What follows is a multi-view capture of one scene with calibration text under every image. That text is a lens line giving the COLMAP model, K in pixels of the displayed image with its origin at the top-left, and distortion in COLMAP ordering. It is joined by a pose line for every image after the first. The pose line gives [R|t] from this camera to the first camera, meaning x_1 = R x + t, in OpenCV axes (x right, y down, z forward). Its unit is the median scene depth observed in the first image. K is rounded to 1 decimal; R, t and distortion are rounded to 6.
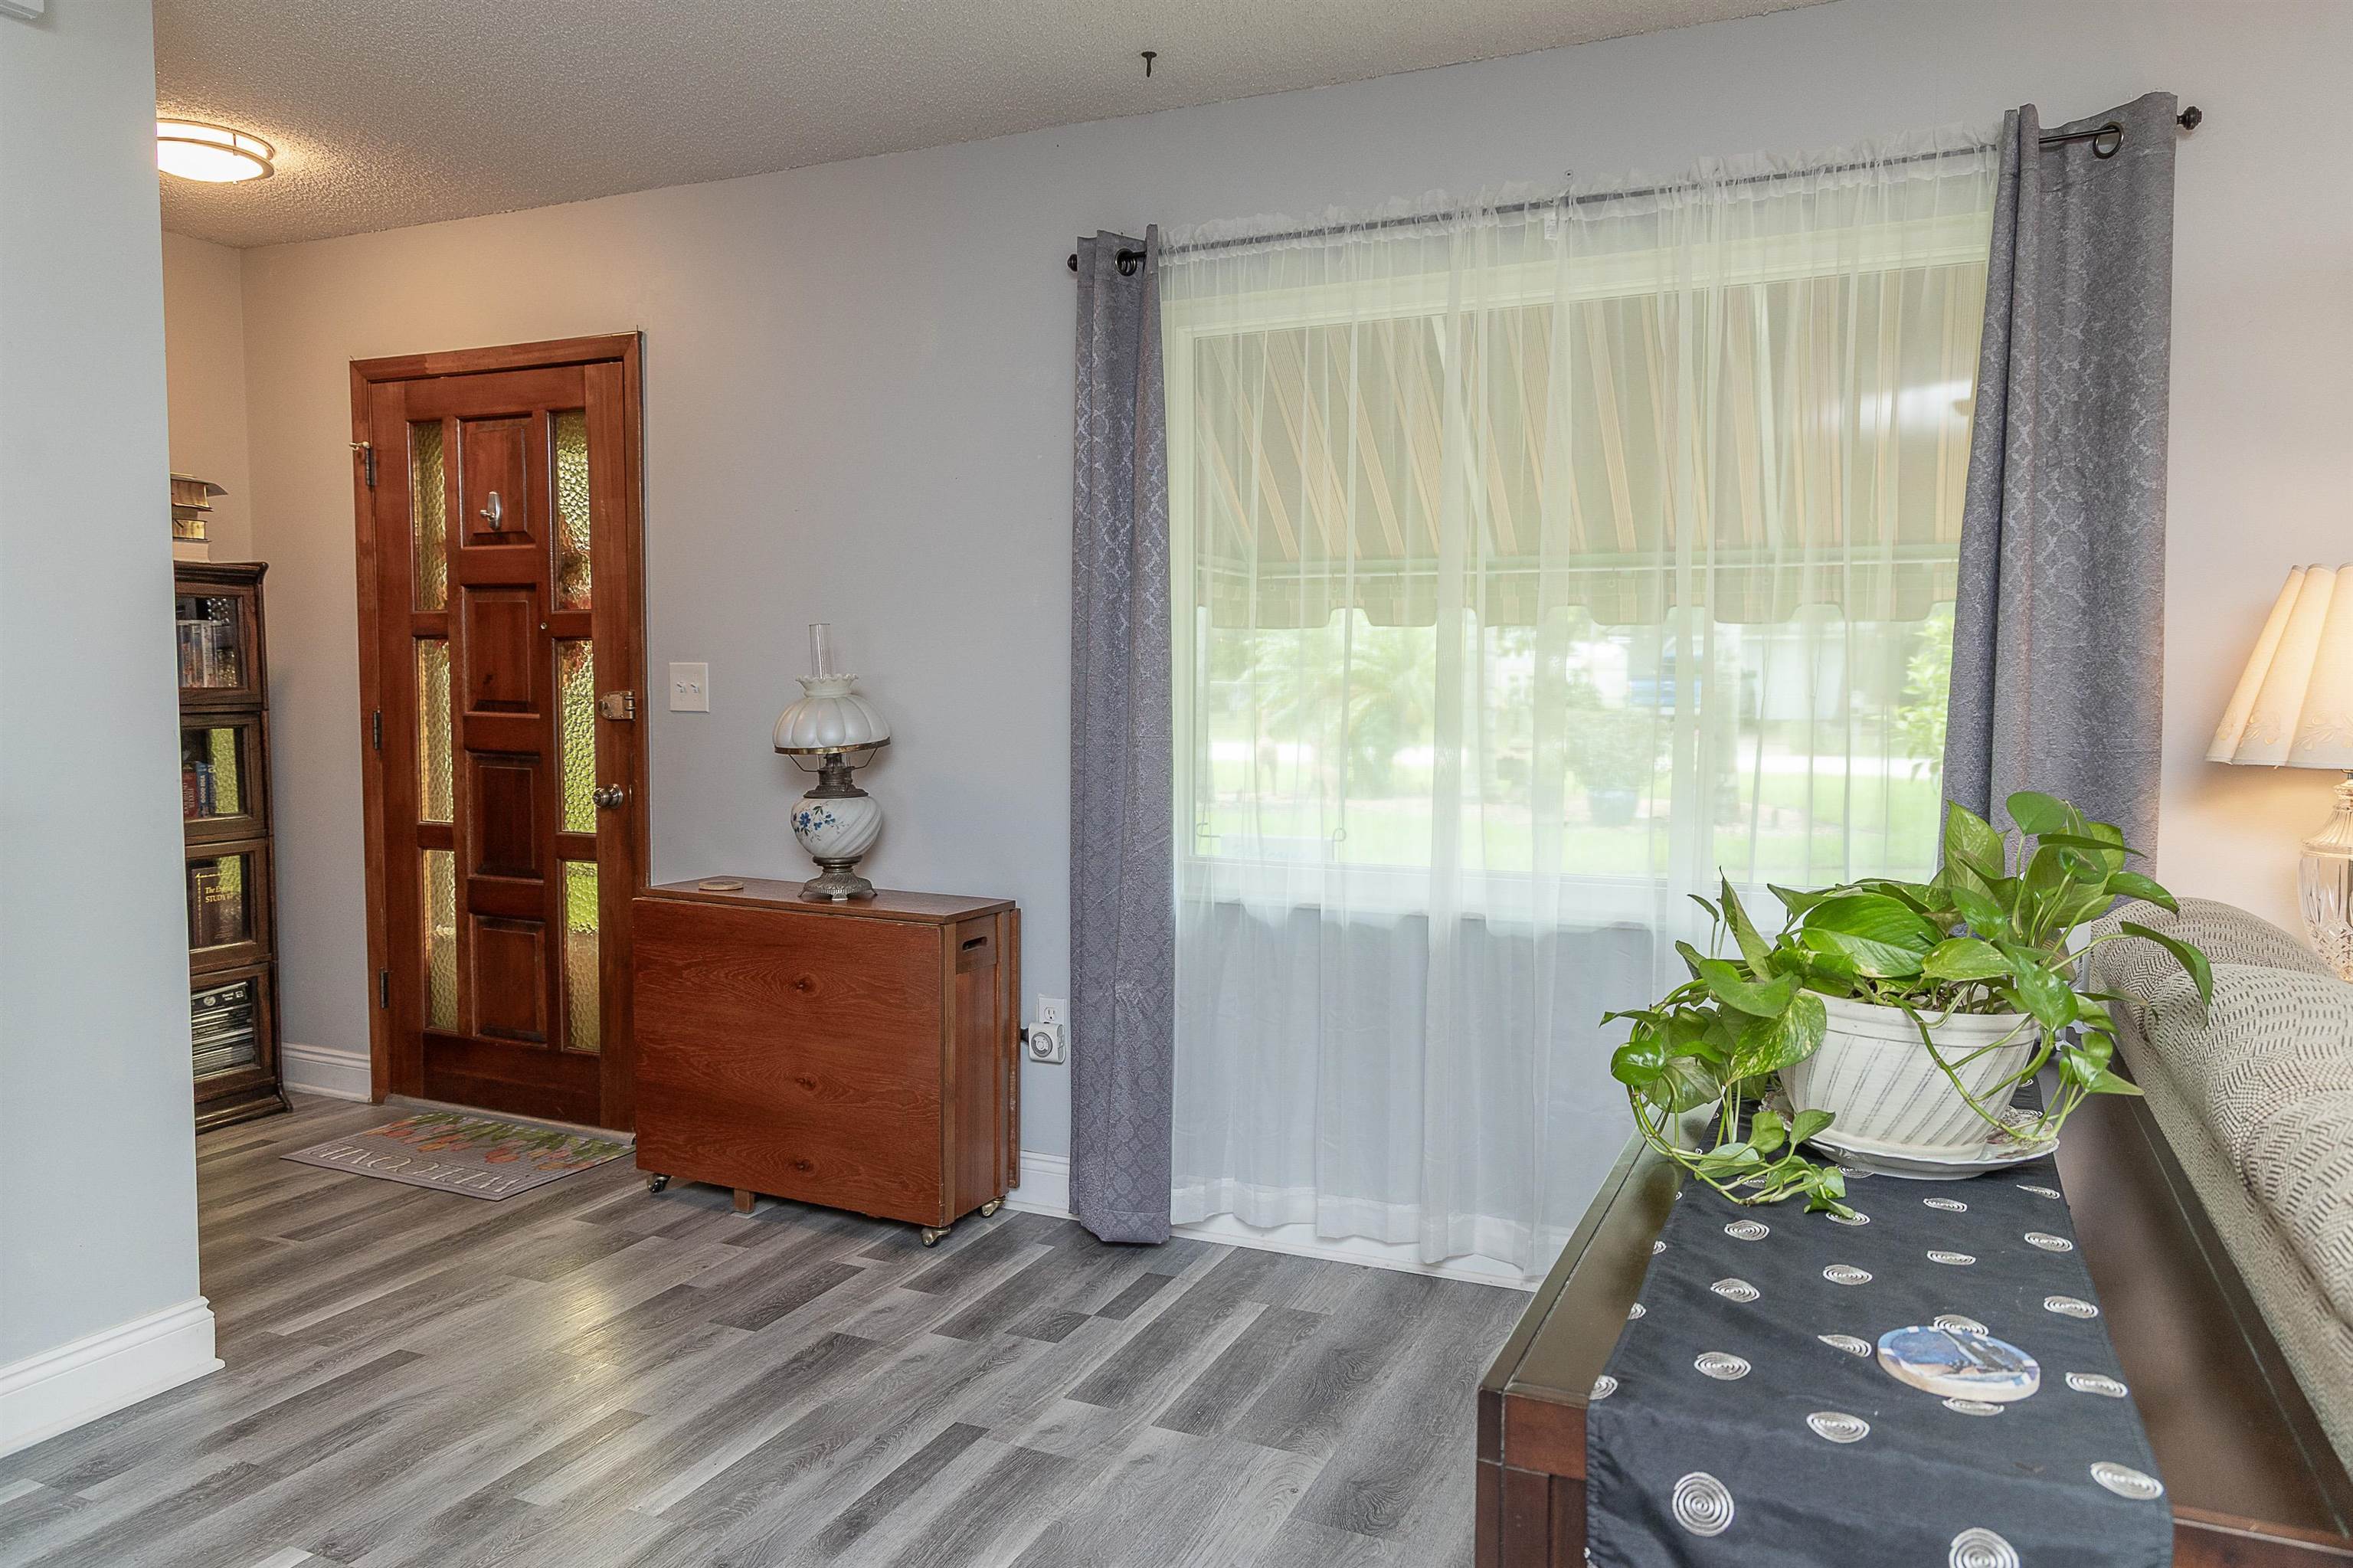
lens RADIAL K [[1607.5, 0, 1176.5], [0, 1607.5, 784.0], [0, 0, 1]] dist [0.003053, -0.004493]
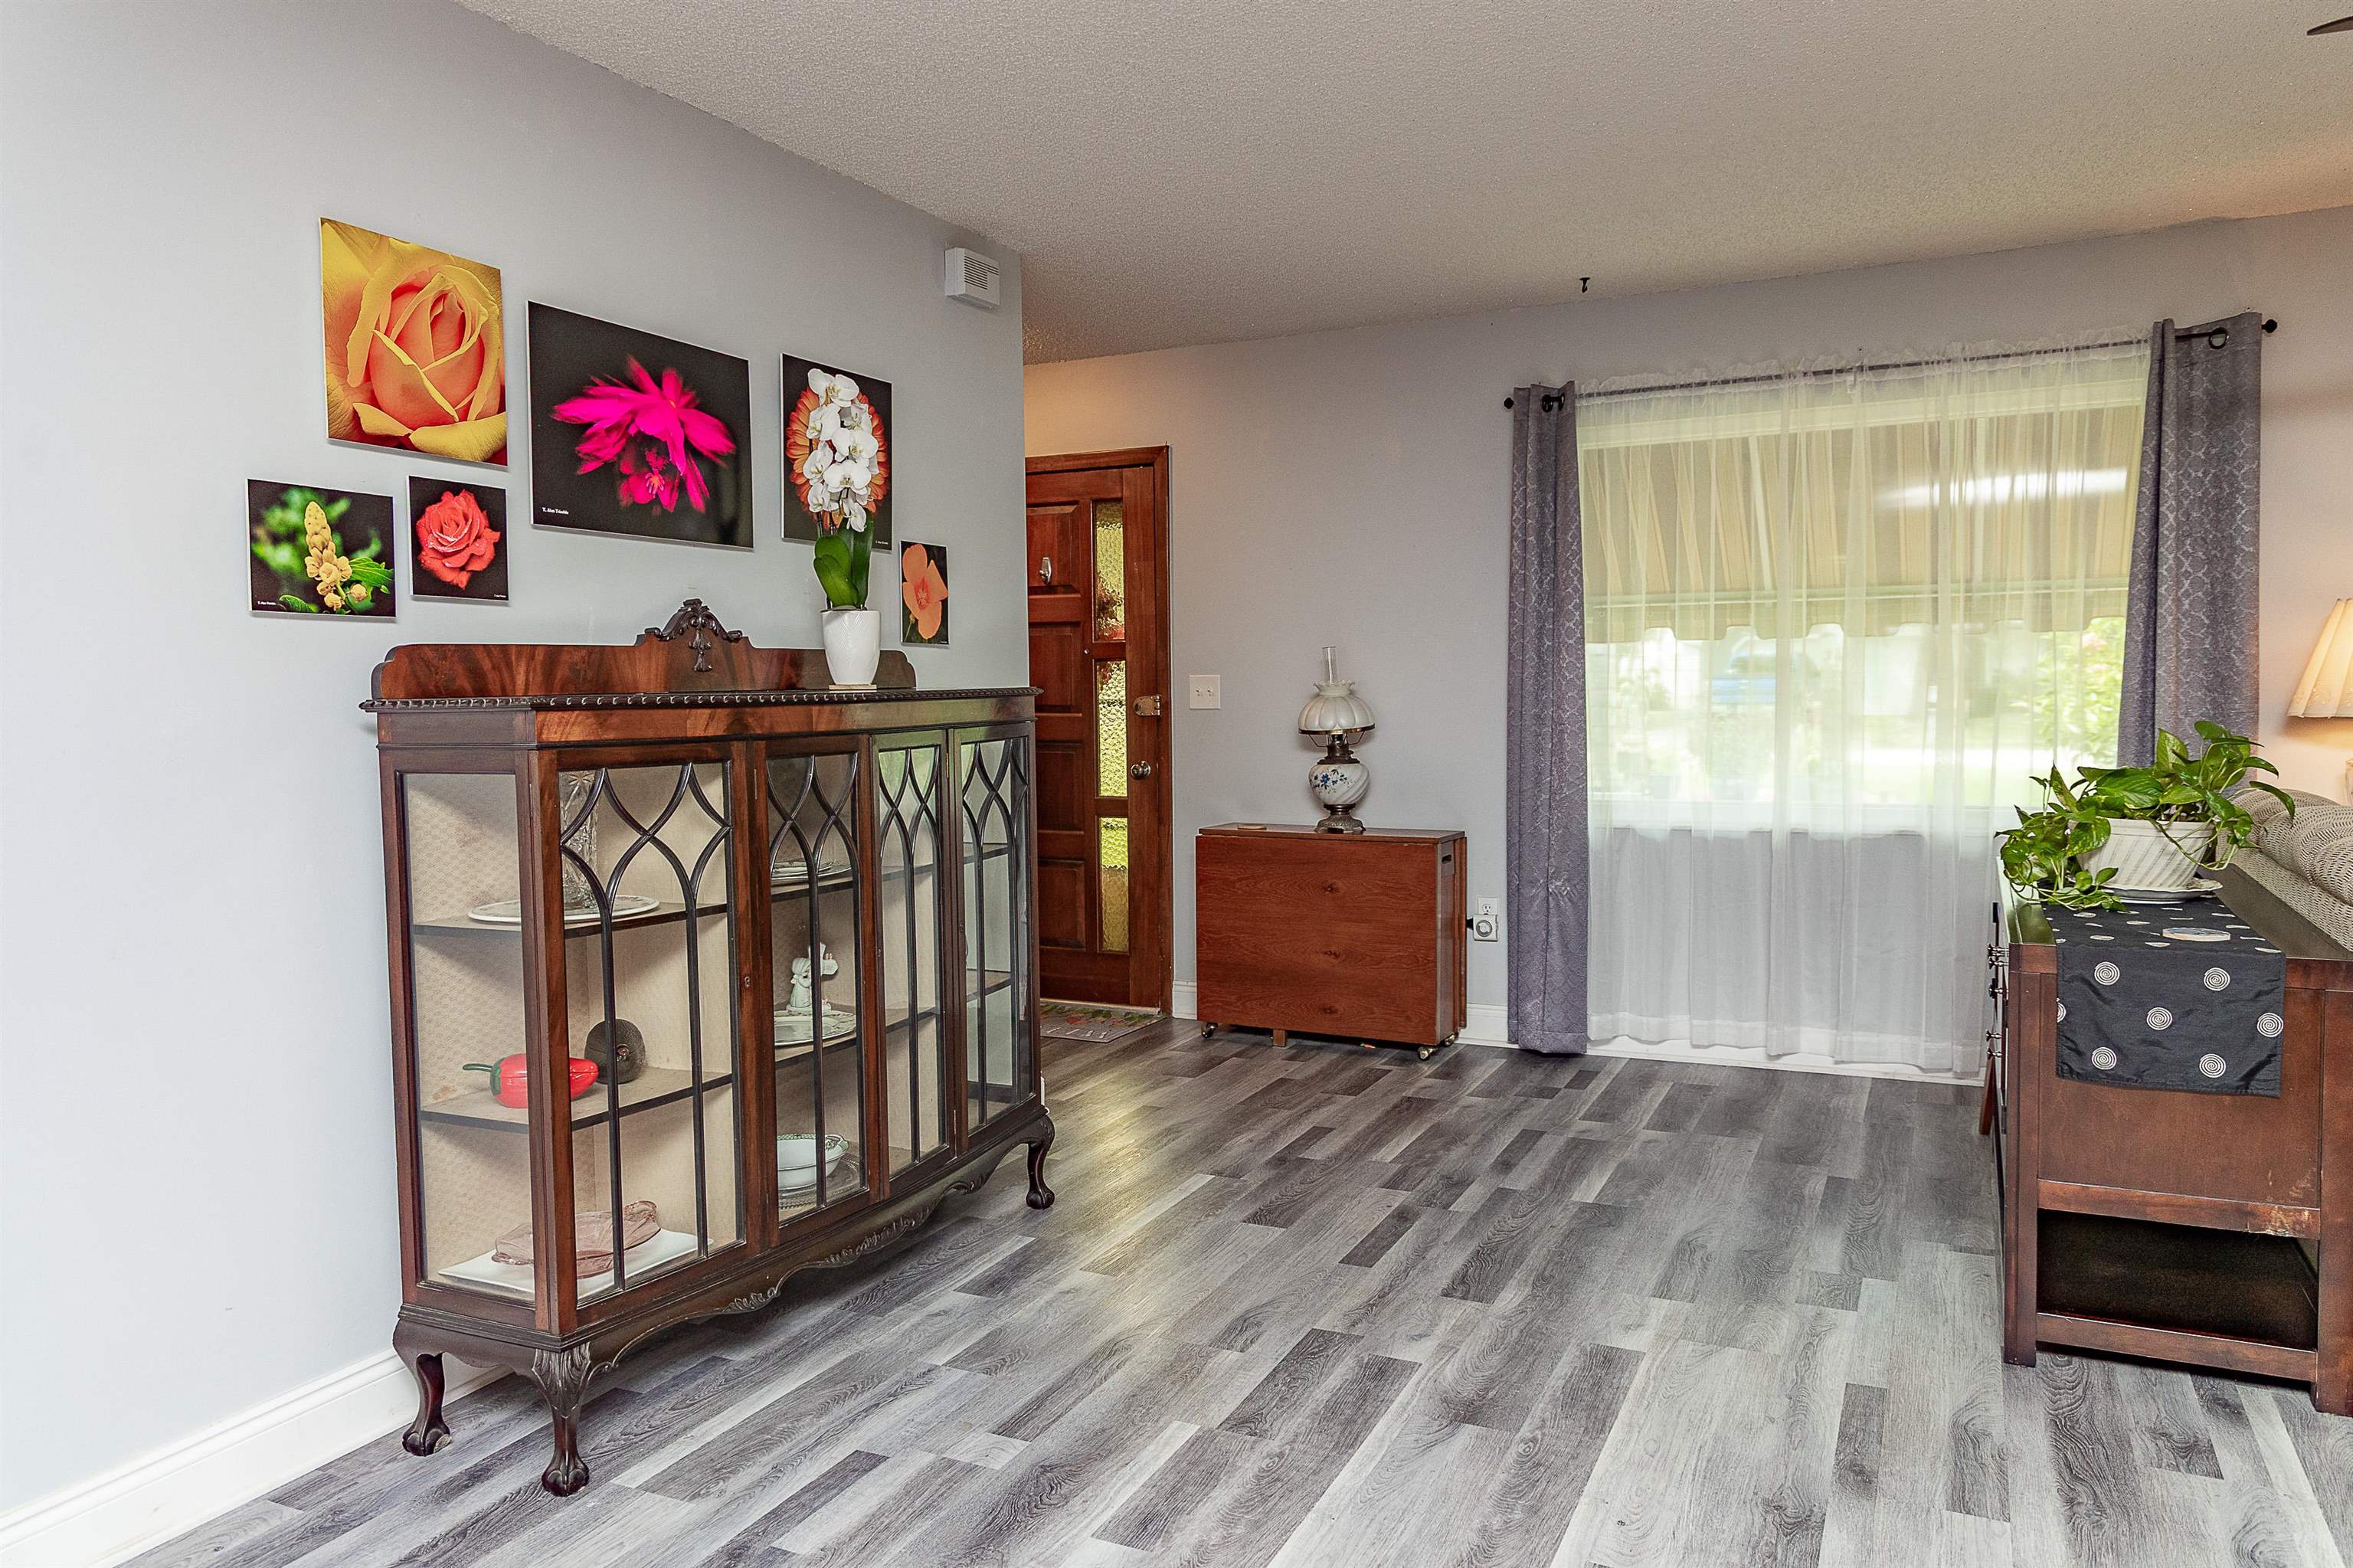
lens RADIAL K [[1606.6, 0, 1176.5], [0, 1606.6, 784.0], [0, 0, 1]] dist [0.001736, -0.000837]
pose [[0.999373, -0.016039, -0.031579, -0.340955], [0.015873, 0.999859, -0.005510, 0.035306], [0.031663, 0.005005, 0.999486, -0.520847]]
